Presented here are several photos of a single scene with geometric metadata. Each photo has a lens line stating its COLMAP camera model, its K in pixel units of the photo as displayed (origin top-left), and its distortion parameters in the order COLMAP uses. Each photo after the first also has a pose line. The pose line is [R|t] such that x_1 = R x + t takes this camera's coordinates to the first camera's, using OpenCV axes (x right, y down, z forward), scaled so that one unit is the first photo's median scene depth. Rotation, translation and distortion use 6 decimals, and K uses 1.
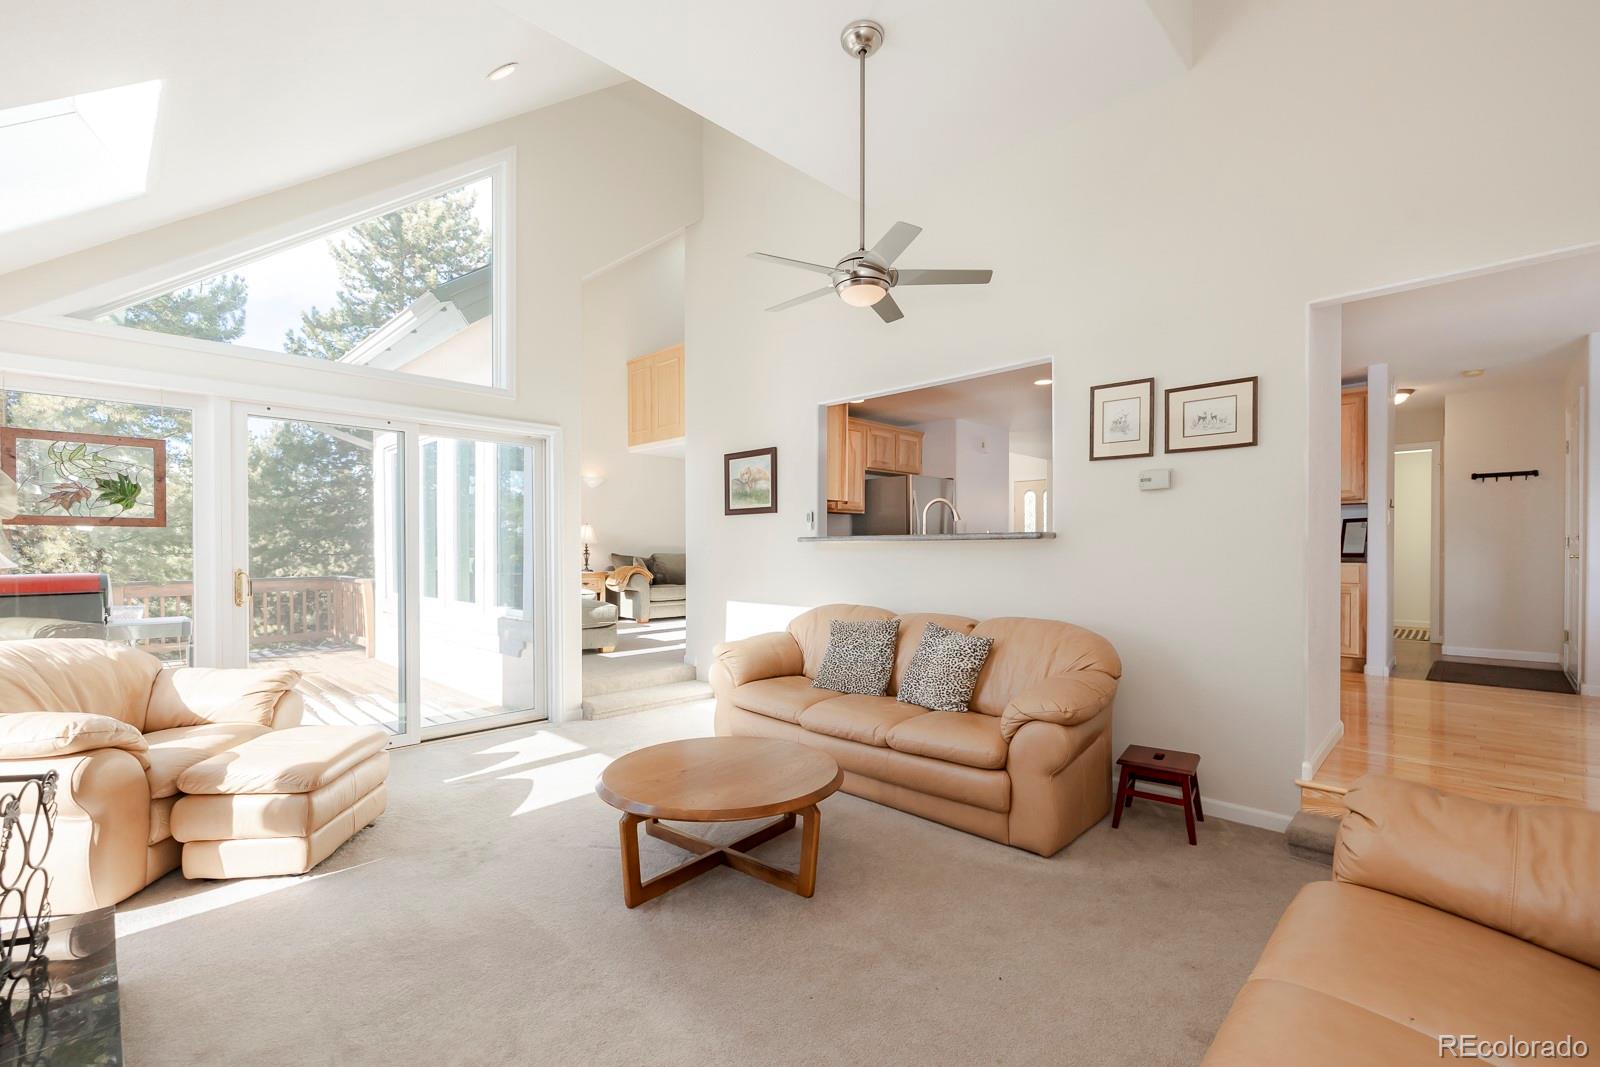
lens RADIAL K [[715.3, 0, 807.1], [0, 715.3, 543.2], [0, 0, 1]] dist [0.003430, 0.000784]
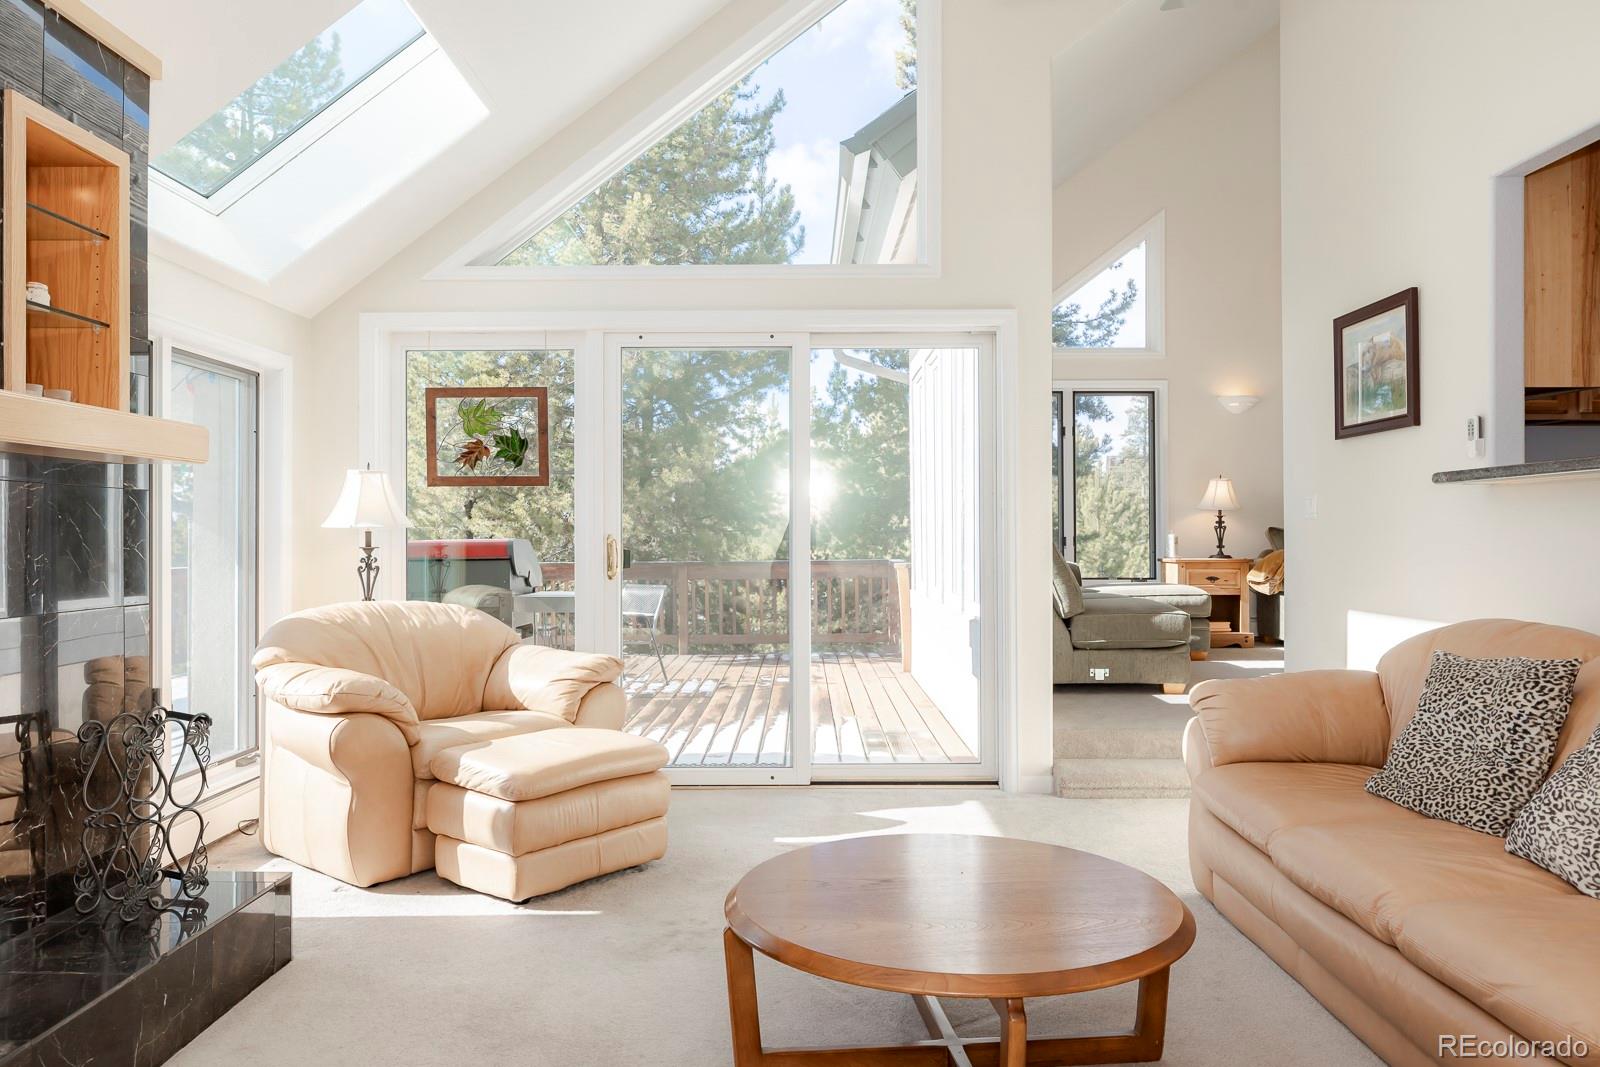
lens RADIAL K [[1153.3, 0, 797.0], [0, 1153.3, 519.6], [0, 0, 1]] dist [-0.003881, 0.000212]
pose [[0.680997, -0.012420, -0.732181, 0.288375], [0.007574, 0.999922, -0.009917, 0.029424], [0.732247, 0.001208, 0.681038, 0.219778]]
